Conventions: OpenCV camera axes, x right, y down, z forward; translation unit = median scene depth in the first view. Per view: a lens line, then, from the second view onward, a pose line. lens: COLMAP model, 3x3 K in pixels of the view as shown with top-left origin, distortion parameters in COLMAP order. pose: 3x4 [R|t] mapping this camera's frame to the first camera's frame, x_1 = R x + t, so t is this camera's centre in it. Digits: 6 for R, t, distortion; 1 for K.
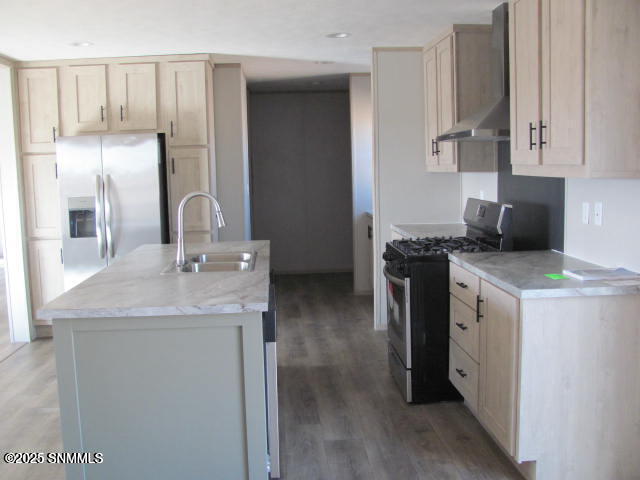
lens RADIAL K [[678.3, 0, 309.6], [0, 678.3, 234.0], [0, 0, 1]] dist [-0.117309, 0.000000]
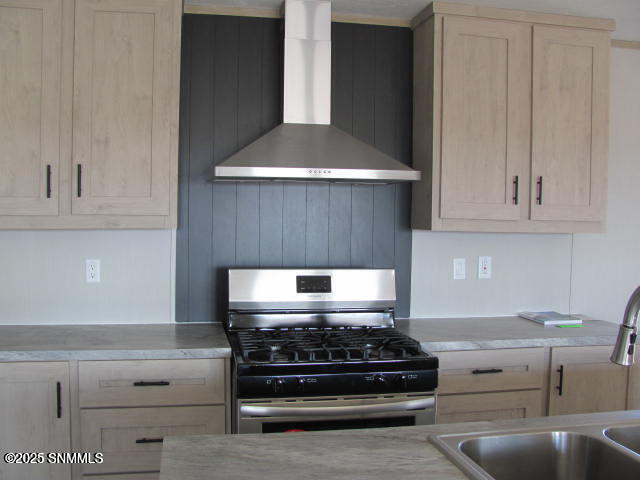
lens RADIAL K [[678.3, 0, 304.6], [0, 678.3, 242.5], [0, 0, 1]] dist [-0.117309, 0.000000]
pose [[-0.126424, -0.021787, 0.991737, -0.335154], [0.096446, 0.994752, 0.034148, -0.078217], [-0.987277, 0.099966, -0.123660, 0.836344]]
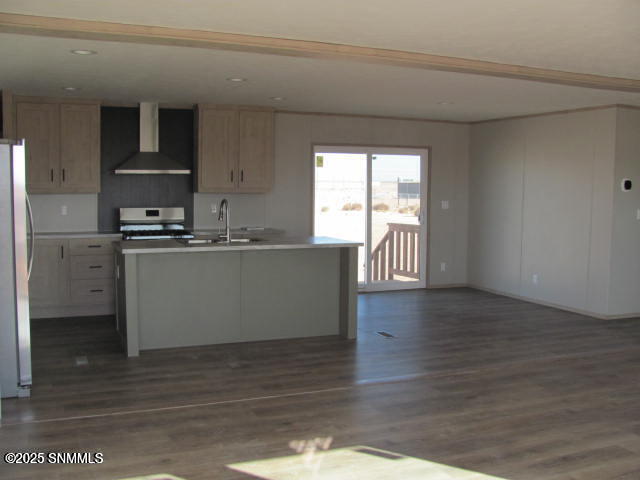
lens RADIAL K [[678.3, 0, 308.0], [0, 678.3, 233.1], [0, 0, 1]] dist [-0.117309, 0.000000]
pose [[-0.322530, -0.042165, 0.945620, -1.234643], [0.102863, 0.991530, 0.079297, -0.063466], [-0.940954, 0.122845, -0.315461, 0.909310]]
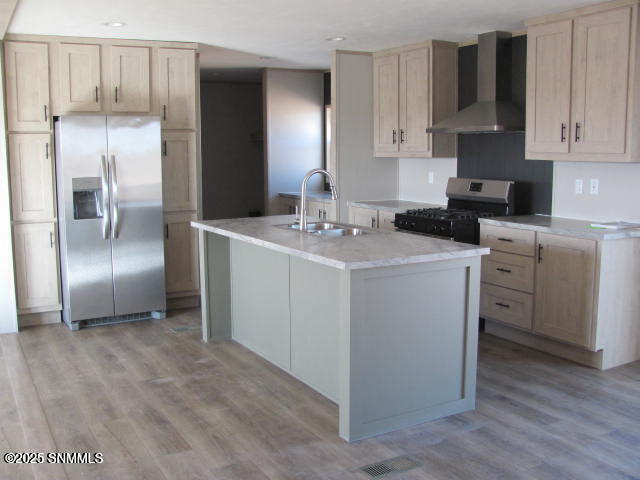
lens RADIAL K [[678.3, 0, 321.5], [0, 678.3, 228.8], [0, 0, 1]] dist [-0.117309, 0.000000]
pose [[0.897541, -0.030202, 0.439895, -0.453244], [0.027971, 0.999542, 0.011554, 0.017763], [-0.440043, 0.001934, 0.897975, -0.033983]]
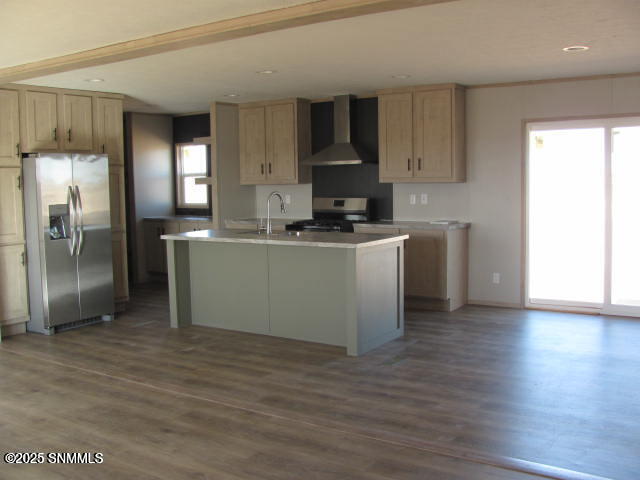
lens RADIAL K [[678.3, 0, 323.8], [0, 678.3, 223.9], [0, 0, 1]] dist [-0.117309, 0.000000]
pose [[0.604135, -0.040832, 0.795835, -0.967501], [0.086918, 0.996104, -0.014875, 0.035452], [-0.792128, 0.078159, 0.605331, -0.074033]]
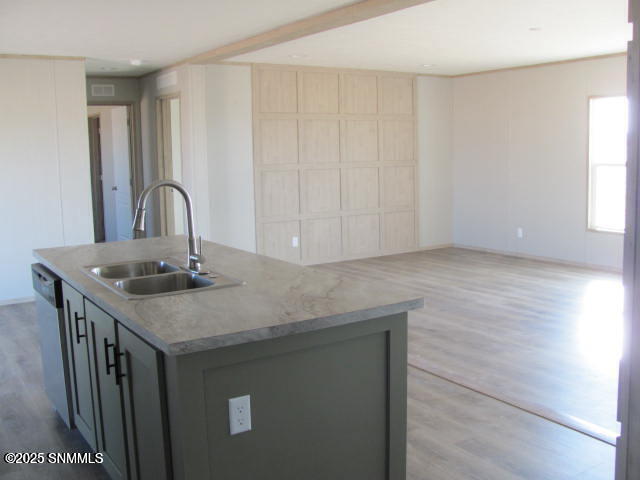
lens RADIAL K [[678.3, 0, 318.3], [0, 678.3, 237.8], [0, 0, 1]] dist [-0.117309, 0.000000]
pose [[-0.869837, 0.122127, -0.477983, 0.036212], [0.002838, 0.970097, 0.242699, -0.123286], [0.493331, 0.209752, -0.844173, 1.166552]]
